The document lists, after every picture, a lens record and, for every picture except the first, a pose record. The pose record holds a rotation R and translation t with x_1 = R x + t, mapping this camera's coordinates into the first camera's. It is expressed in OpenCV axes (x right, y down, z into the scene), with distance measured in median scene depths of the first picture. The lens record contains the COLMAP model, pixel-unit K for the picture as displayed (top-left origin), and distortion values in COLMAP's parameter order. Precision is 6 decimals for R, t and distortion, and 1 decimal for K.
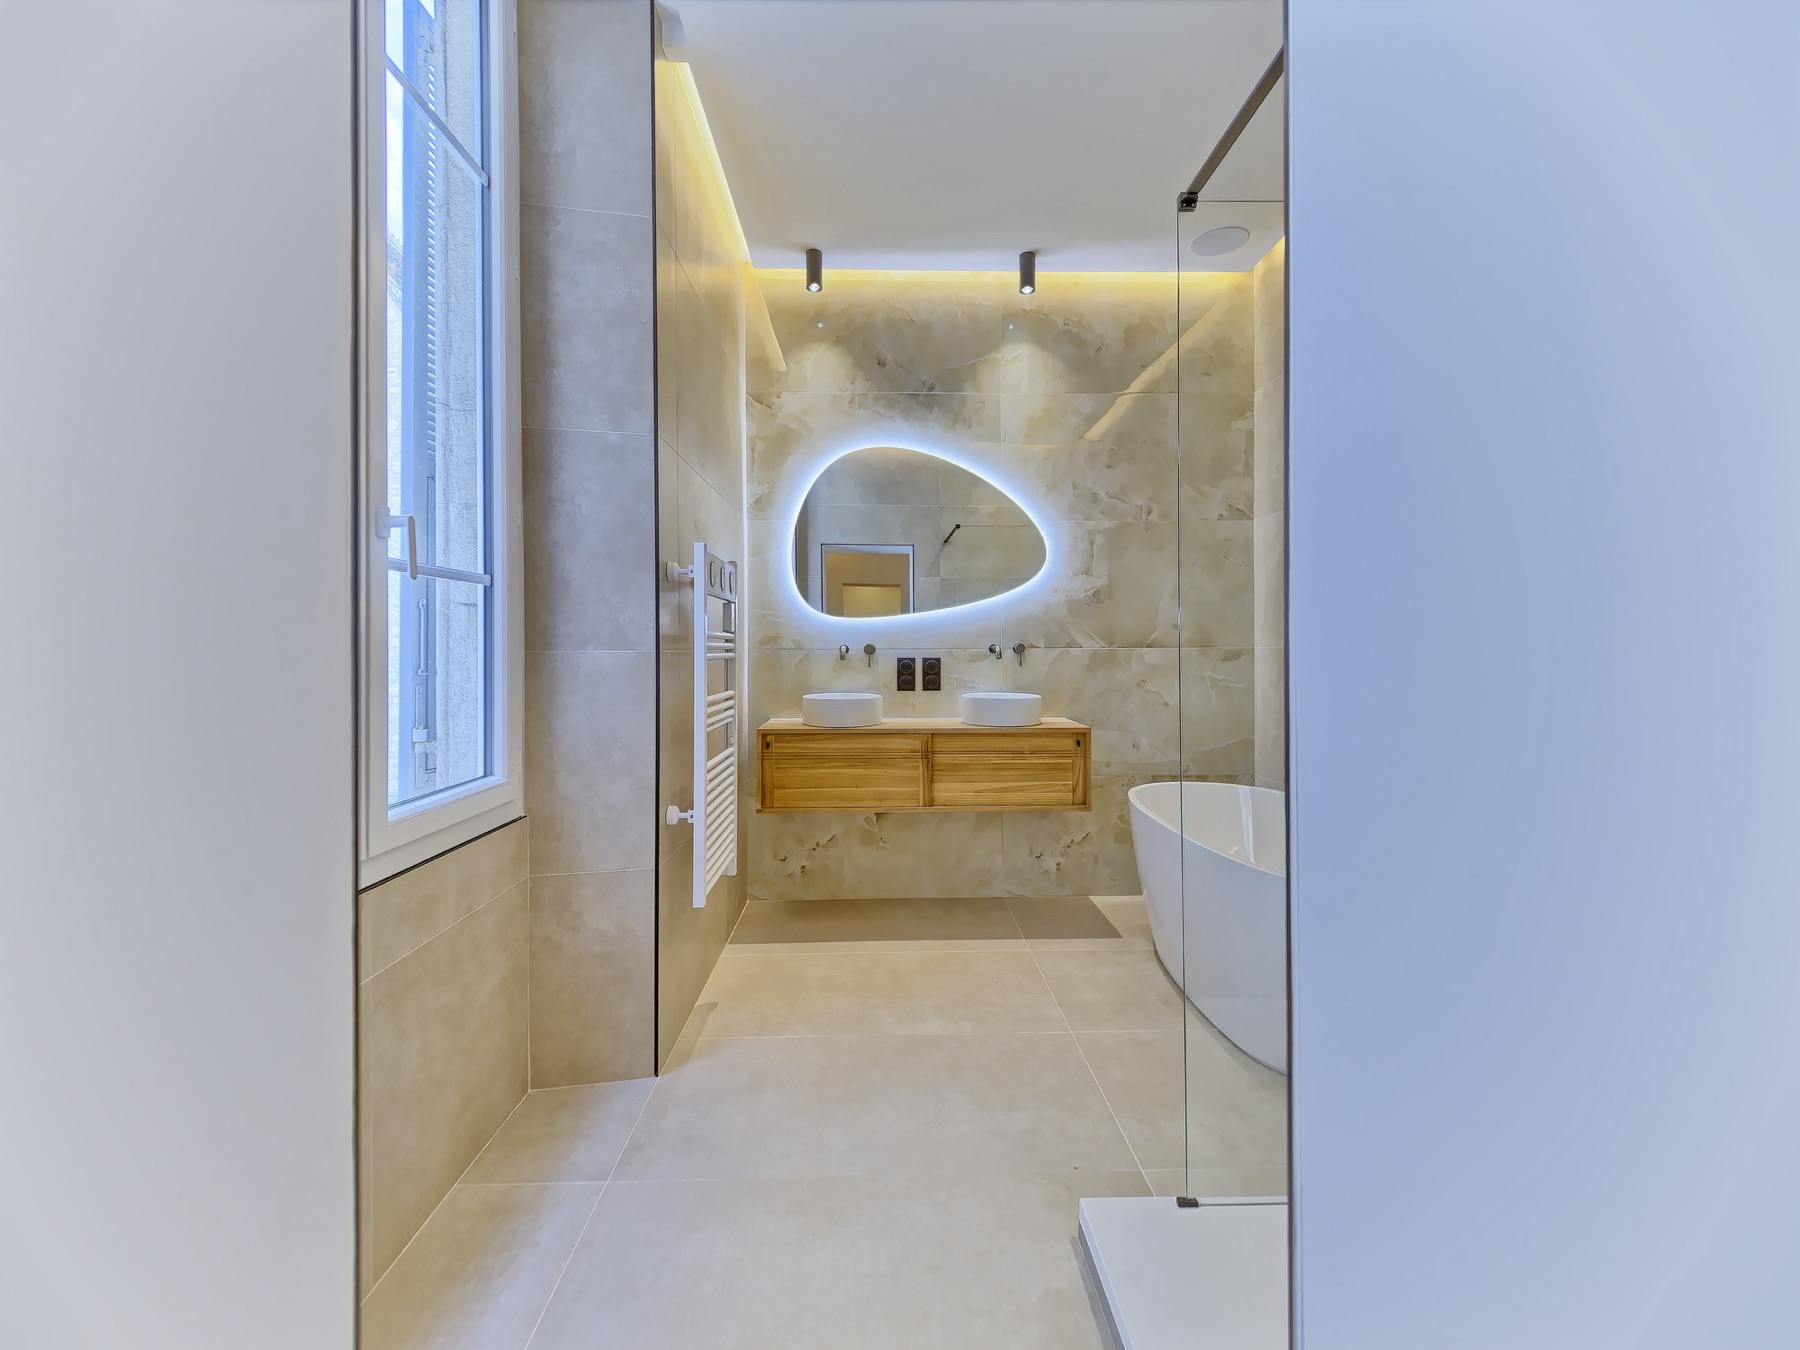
lens RADIAL K [[743.4, 0, 901.0], [0, 743.4, 661.1], [0, 0, 1]] dist [0.009653, -0.004819]
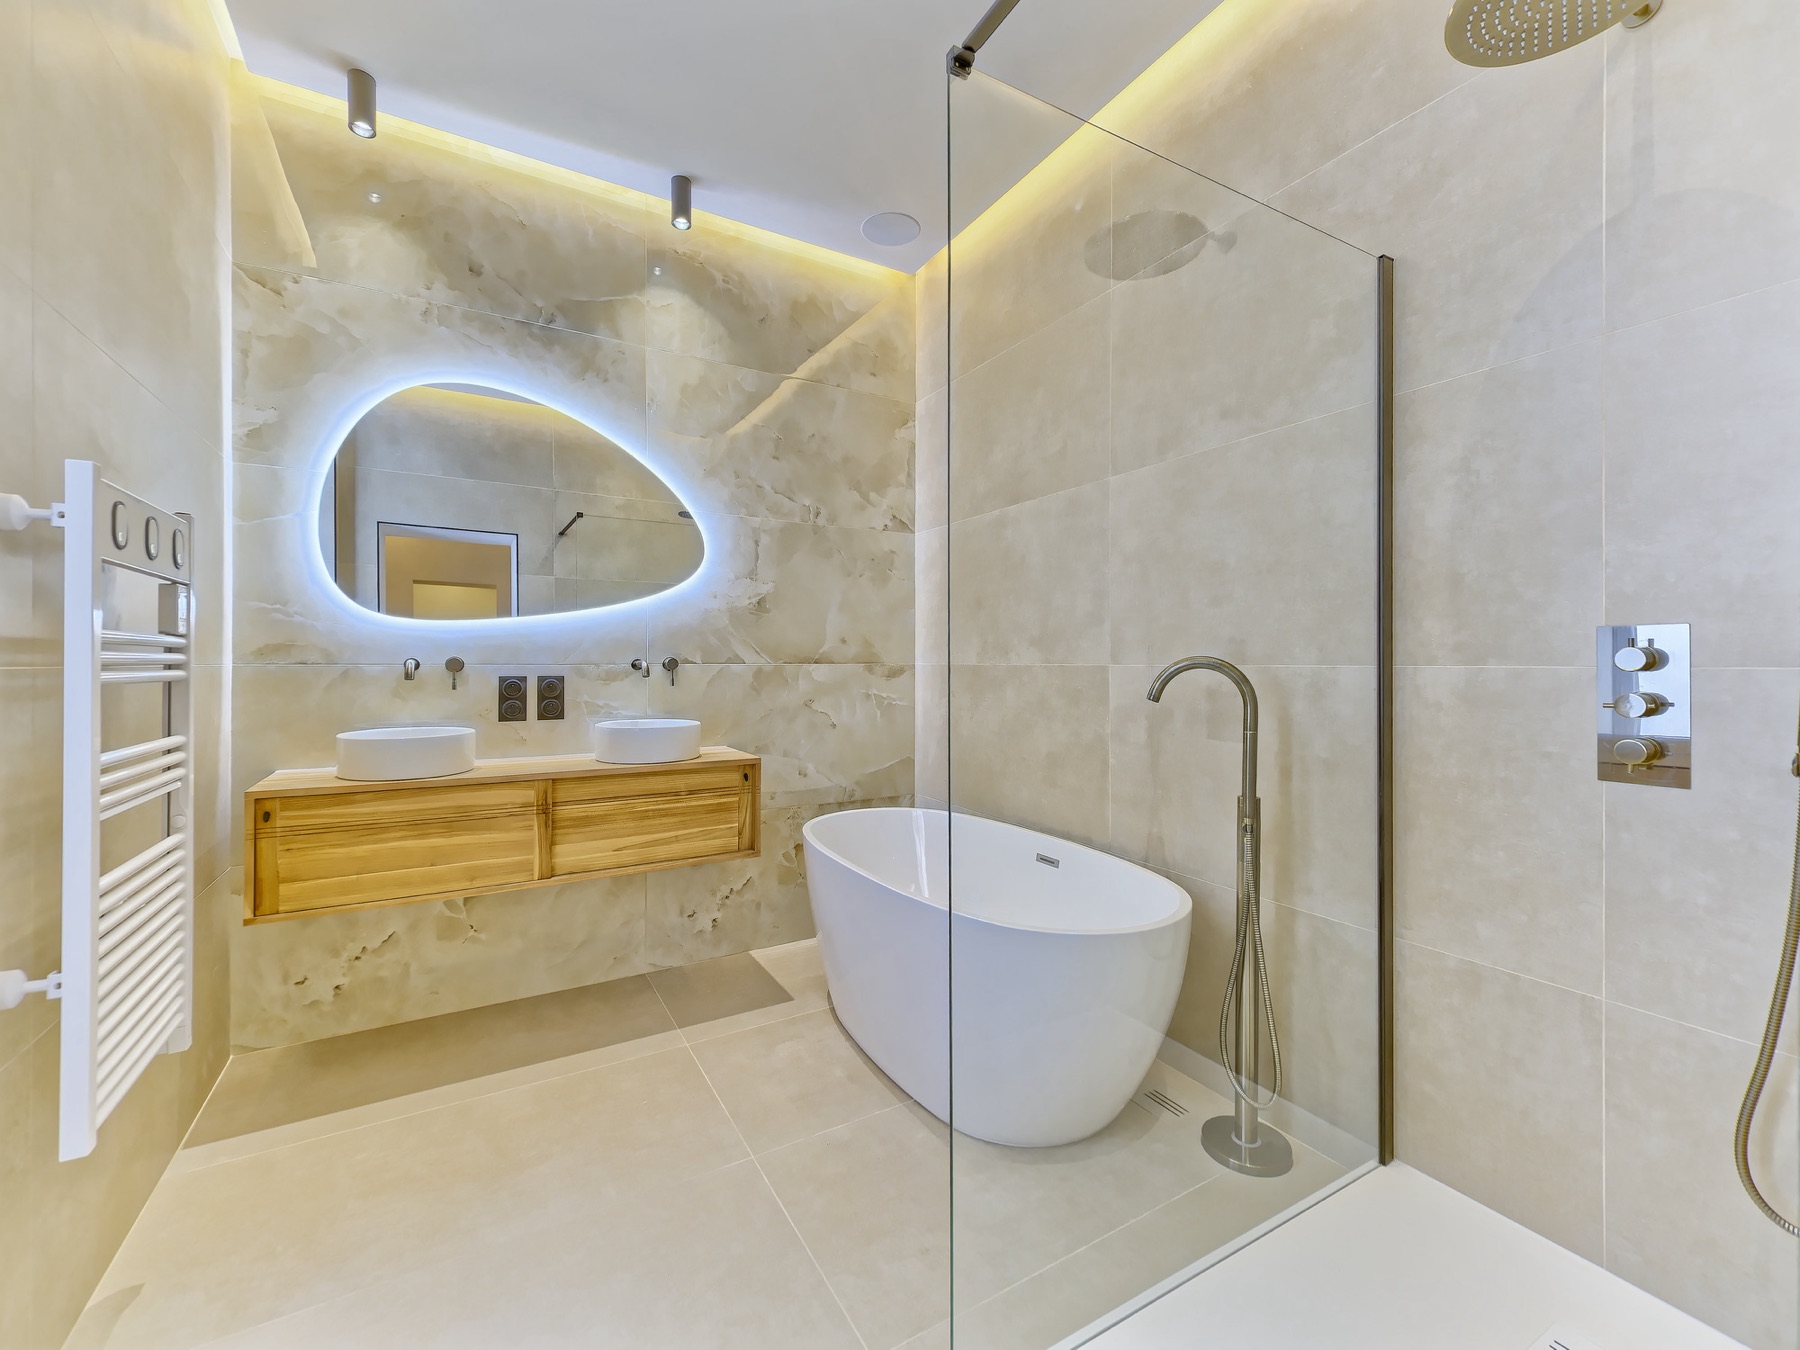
lens RADIAL K [[743.4, 0, 897.0], [0, 743.4, 666.3], [0, 0, 1]] dist [0.009653, -0.004819]
pose [[0.880031, 0.003493, 0.474903, -0.008488], [0.002297, 0.999930, -0.011610, -0.004825], [-0.474910, 0.011307, 0.879961, 0.169092]]
